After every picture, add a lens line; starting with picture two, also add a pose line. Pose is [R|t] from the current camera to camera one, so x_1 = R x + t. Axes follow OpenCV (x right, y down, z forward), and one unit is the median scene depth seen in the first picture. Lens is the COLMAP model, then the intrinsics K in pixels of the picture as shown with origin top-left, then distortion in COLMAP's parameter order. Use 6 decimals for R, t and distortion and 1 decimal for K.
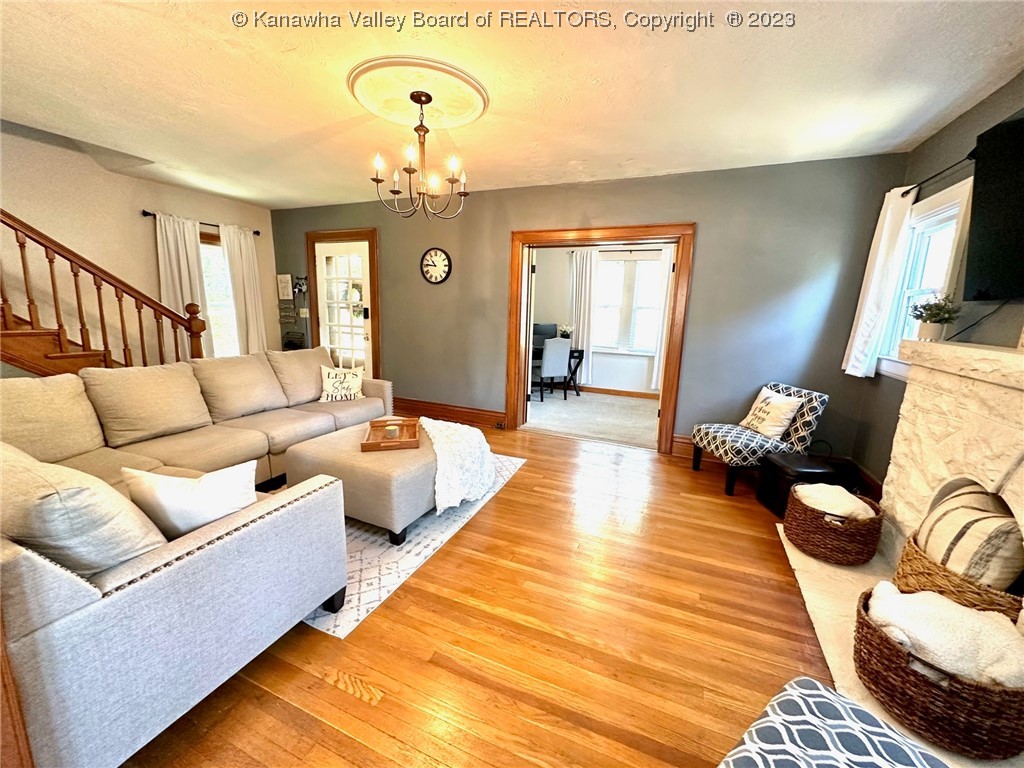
lens RADIAL K [[408.4, 0, 512.7], [0, 408.4, 384.0], [0, 0, 1]] dist [-0.002084, 0.000469]
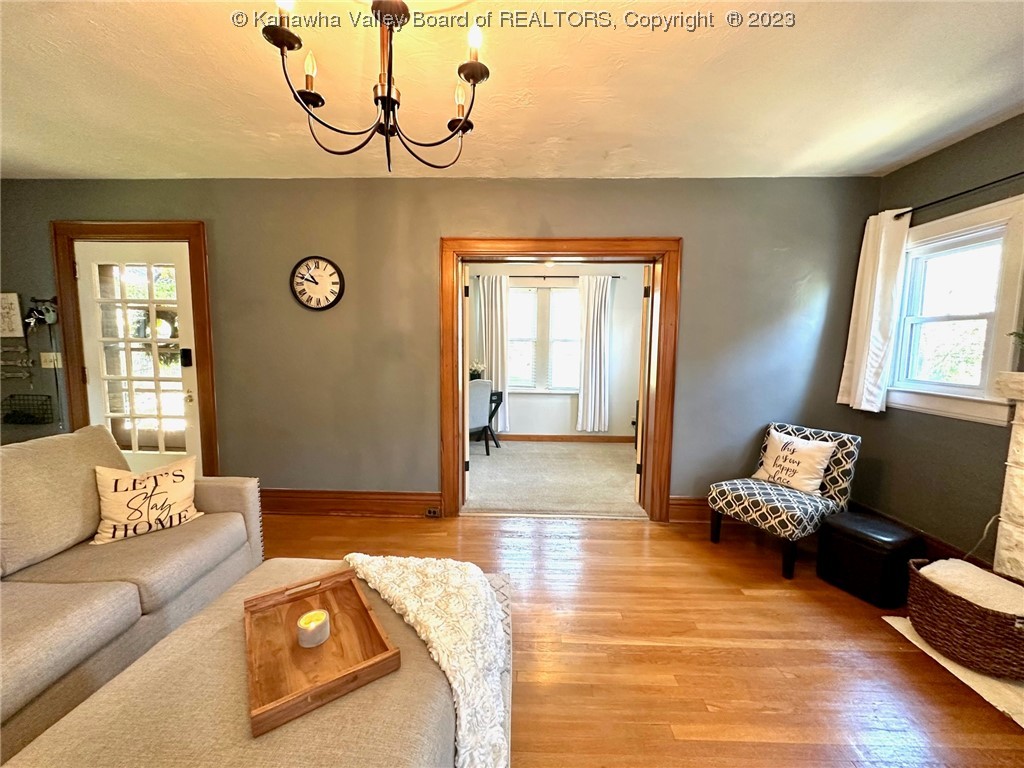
lens RADIAL K [[408.4, 0, 512.7], [0, 408.4, 384.0], [0, 0, 1]] dist [-0.002084, 0.000469]
pose [[0.929848, -0.057247, 0.363464, -0.186790], [0.085786, 0.994329, -0.062857, -0.077896], [-0.357804, 0.089628, 0.929485, 0.377953]]
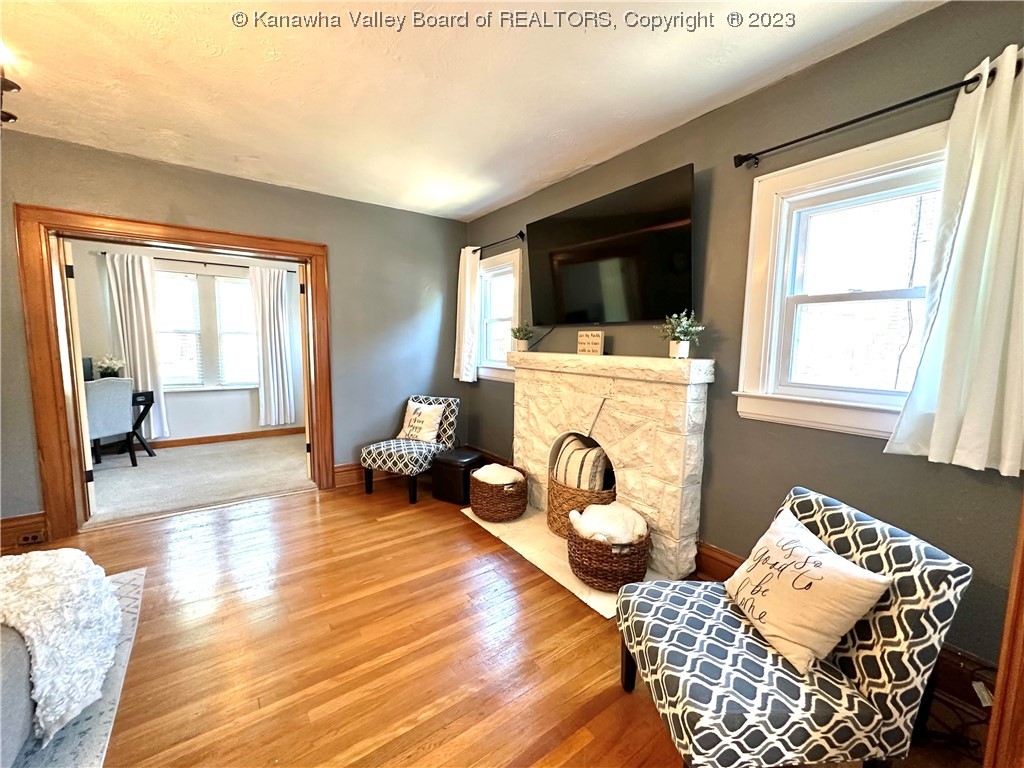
lens RADIAL K [[408.4, 0, 512.7], [0, 408.4, 384.0], [0, 0, 1]] dist [-0.002084, 0.000469]
pose [[0.517189, -0.109854, 0.848792, -0.184911], [0.163110, 0.986203, 0.028252, -0.022447], [-0.840185, 0.123835, 0.527972, 0.150112]]
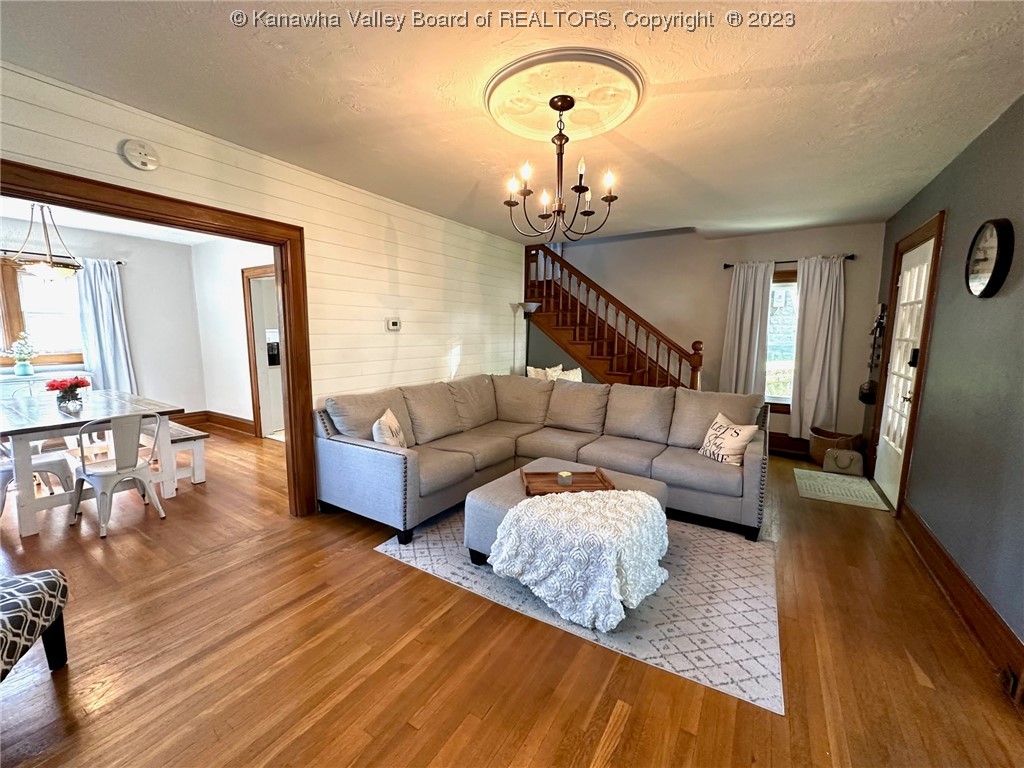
lens RADIAL K [[408.4, 0, 512.7], [0, 408.4, 384.0], [0, 0, 1]] dist [-0.002084, 0.000469]
pose [[-0.160076, 0.095825, -0.982442, 0.458080], [-0.198500, 0.971821, 0.127132, -0.136747], [0.966940, 0.215365, -0.136544, 0.754159]]
